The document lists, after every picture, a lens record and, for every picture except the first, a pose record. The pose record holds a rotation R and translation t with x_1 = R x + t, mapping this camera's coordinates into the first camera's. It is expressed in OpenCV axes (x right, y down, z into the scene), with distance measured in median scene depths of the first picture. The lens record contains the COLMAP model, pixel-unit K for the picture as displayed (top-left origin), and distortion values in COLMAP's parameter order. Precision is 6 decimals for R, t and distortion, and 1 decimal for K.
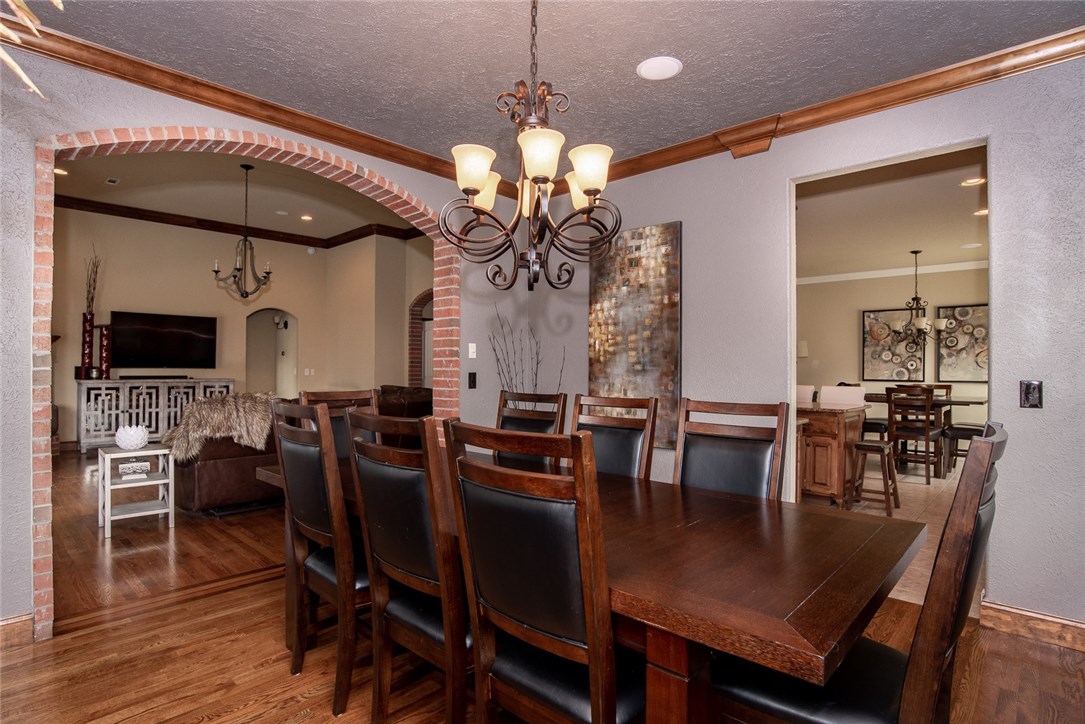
lens RADIAL K [[555.9, 0, 542.5], [0, 555.9, 362.0], [0, 0, 1]] dist [-0.026478, 0.000376]
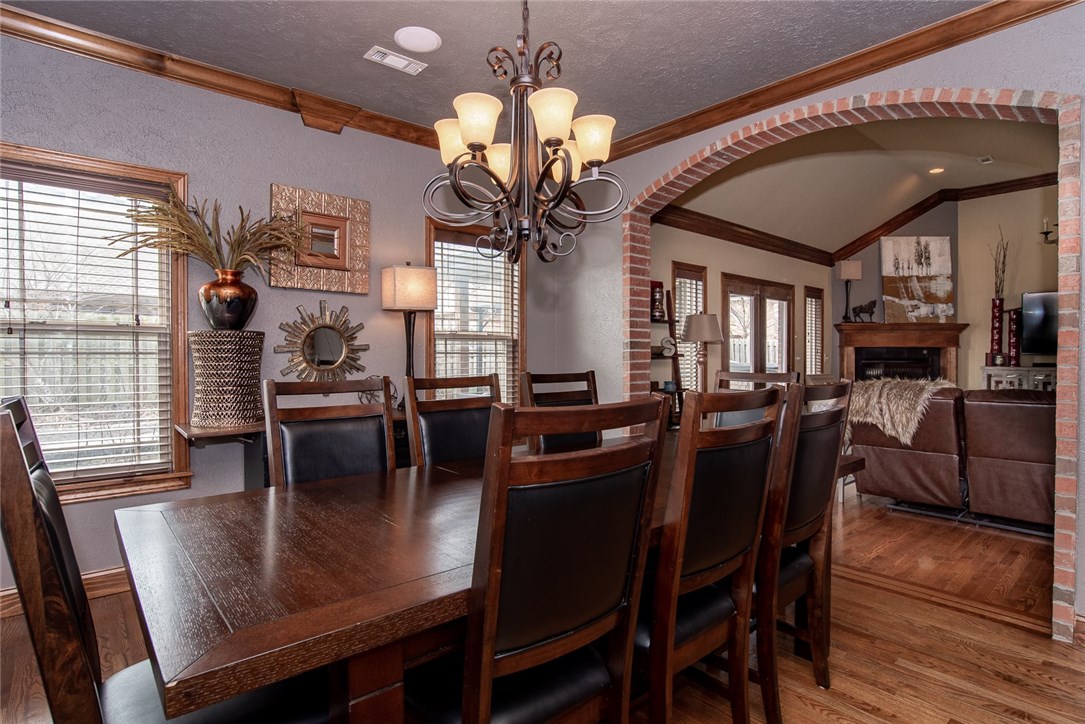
lens RADIAL K [[555.9, 0, 542.5], [0, 555.9, 362.0], [0, 0, 1]] dist [-0.026478, 0.000376]
pose [[-0.102654, 0.012516, -0.994638, 0.237577], [0.006240, 0.999909, 0.011938, 0.008182], [0.994698, -0.004981, -0.102722, 0.292423]]
